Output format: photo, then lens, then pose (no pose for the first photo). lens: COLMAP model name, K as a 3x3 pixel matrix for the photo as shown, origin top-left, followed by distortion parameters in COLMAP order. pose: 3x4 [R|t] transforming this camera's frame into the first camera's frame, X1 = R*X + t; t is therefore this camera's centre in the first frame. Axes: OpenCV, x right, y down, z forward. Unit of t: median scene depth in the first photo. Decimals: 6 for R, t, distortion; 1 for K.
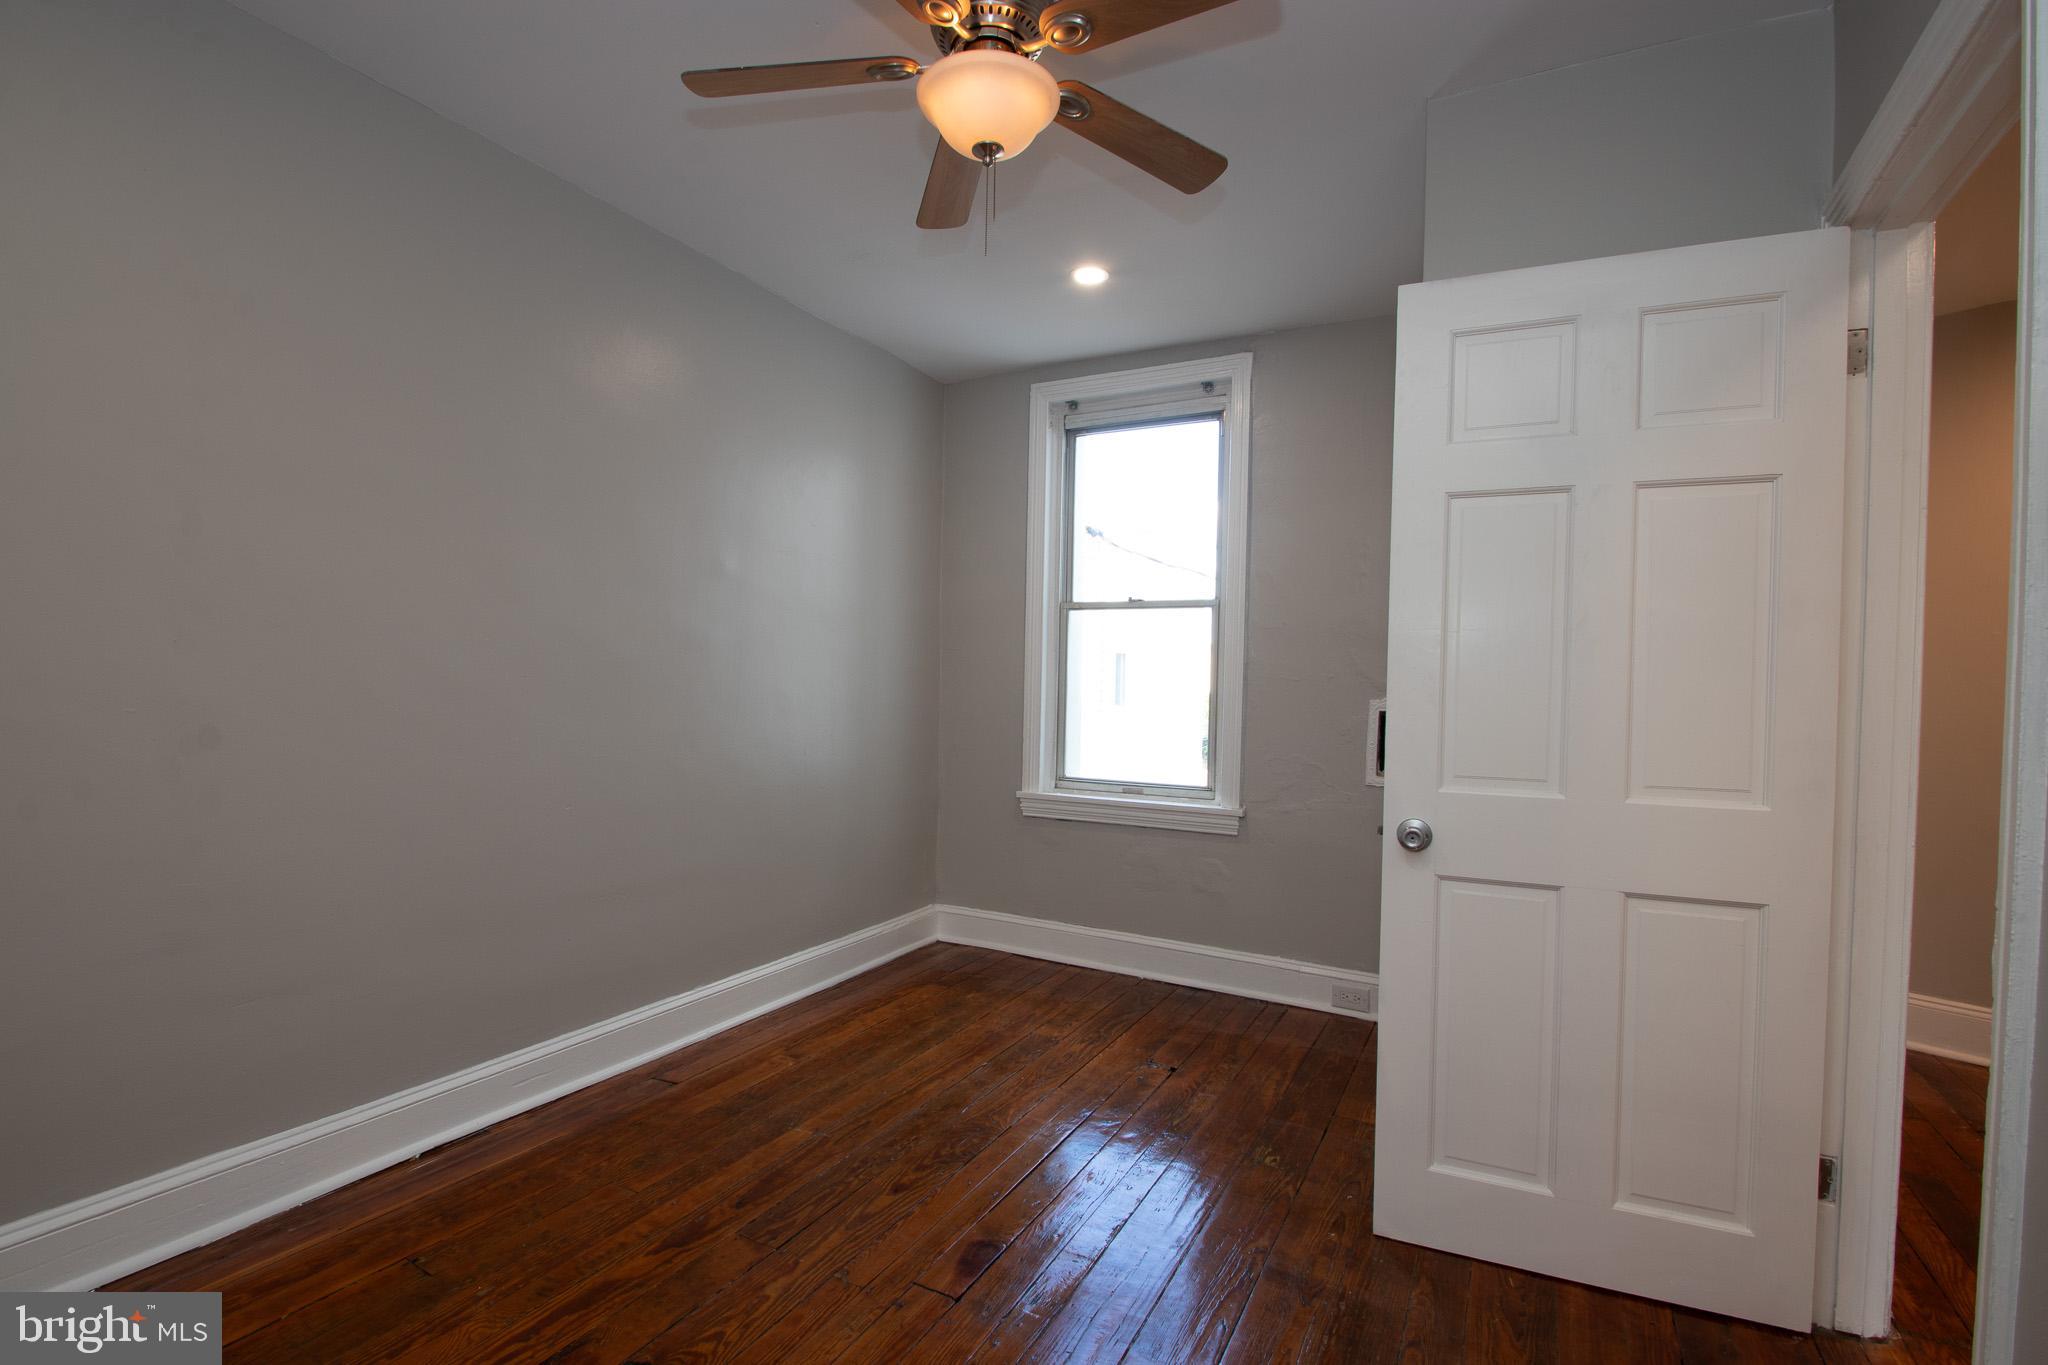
lens RADIAL K [[951.1, 0, 1021.3], [0, 951.1, 690.9], [0, 0, 1]] dist [0.012411, -0.017265]
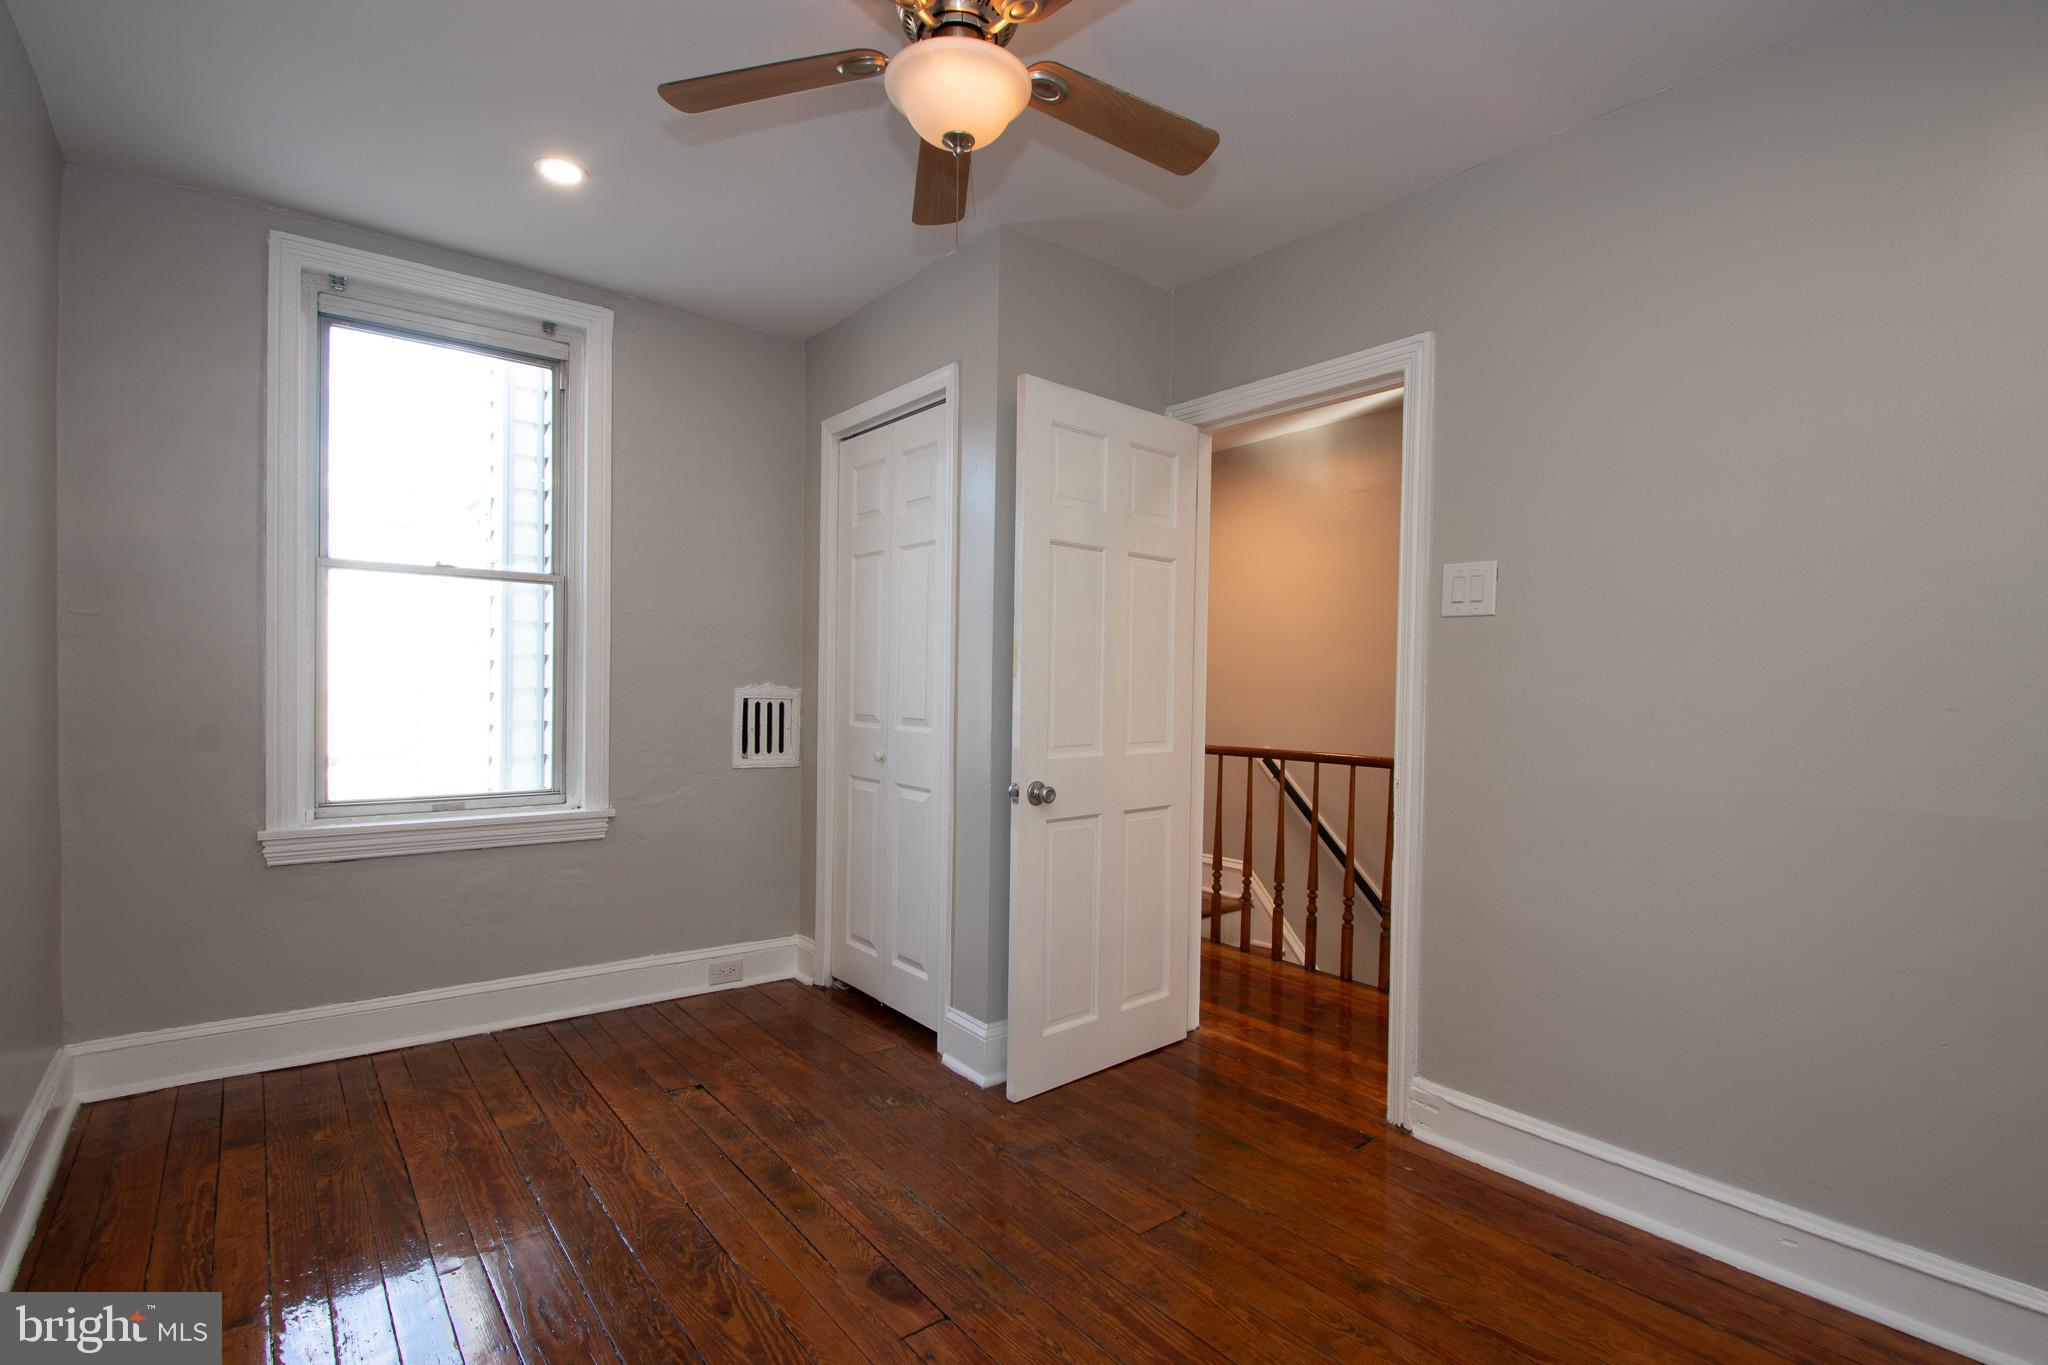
lens RADIAL K [[951.1, 0, 1021.3], [0, 951.1, 690.9], [0, 0, 1]] dist [0.012411, -0.017265]
pose [[0.399126, -0.022232, 0.916627, -0.434694], [-0.002801, 0.999672, 0.025465, -0.013644], [-0.916892, -0.012731, 0.398933, 0.259607]]
